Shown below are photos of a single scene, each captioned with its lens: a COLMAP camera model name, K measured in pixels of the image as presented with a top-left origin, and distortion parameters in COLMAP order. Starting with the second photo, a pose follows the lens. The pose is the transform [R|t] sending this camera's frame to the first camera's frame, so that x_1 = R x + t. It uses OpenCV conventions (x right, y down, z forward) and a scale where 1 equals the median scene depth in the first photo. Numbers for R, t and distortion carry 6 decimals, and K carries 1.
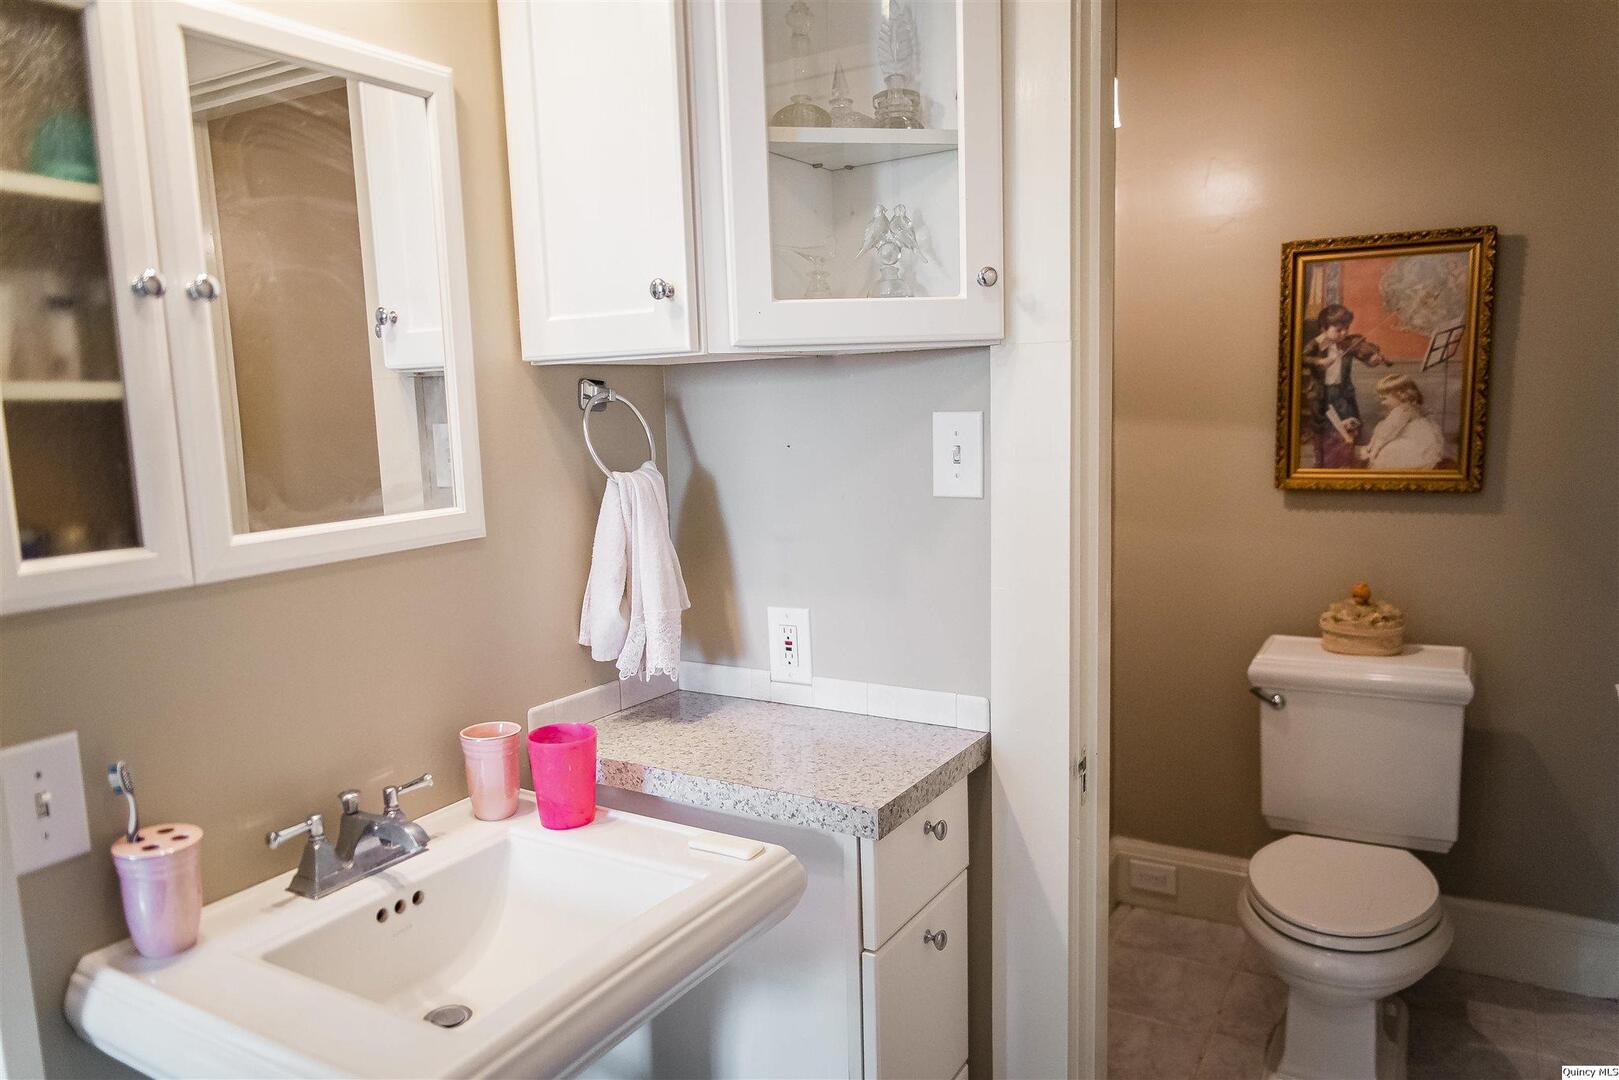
lens RADIAL K [[1099.0, 0, 809.5], [0, 1099.0, 540.0], [0, 0, 1]] dist [-0.019552, -0.000194]
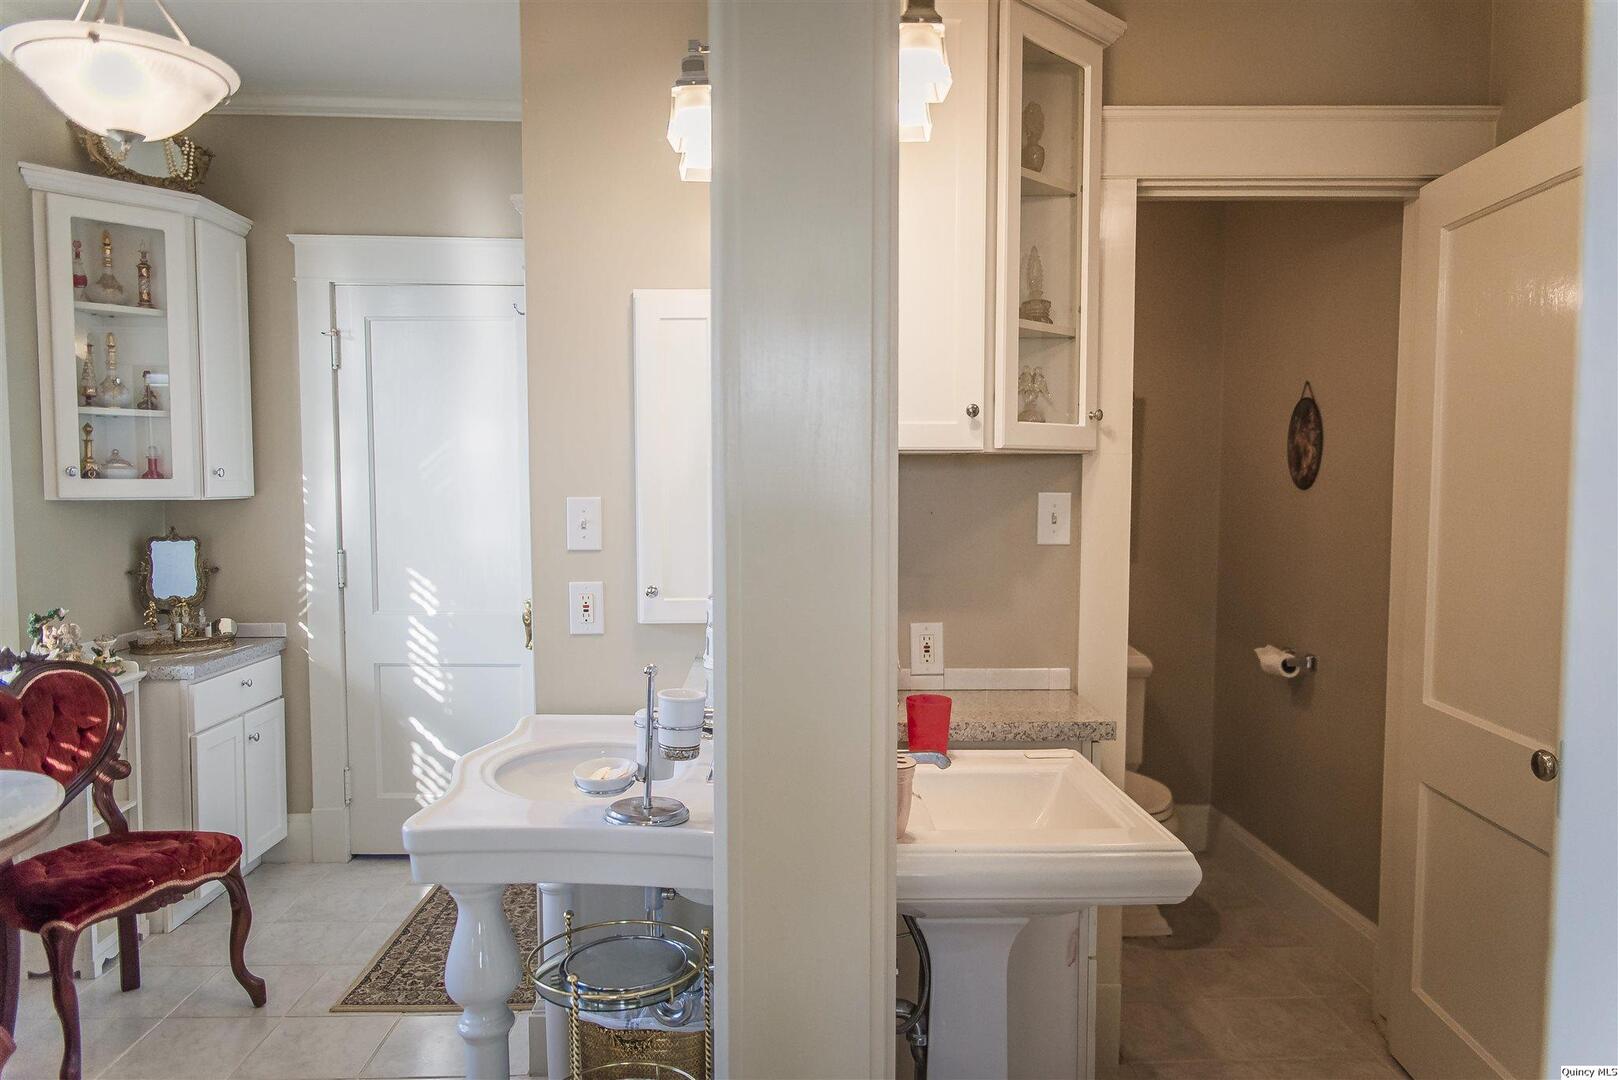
lens RADIAL K [[1098.3, 0, 809.0], [0, 1098.3, 540.0], [0, 0, 1]] dist [-0.019552, -0.000194]
pose [[0.843551, 0.004566, 0.537030, -1.068044], [0.037040, 0.997088, -0.066659, 0.049613], [-0.535771, 0.076122, 0.840925, -0.173422]]
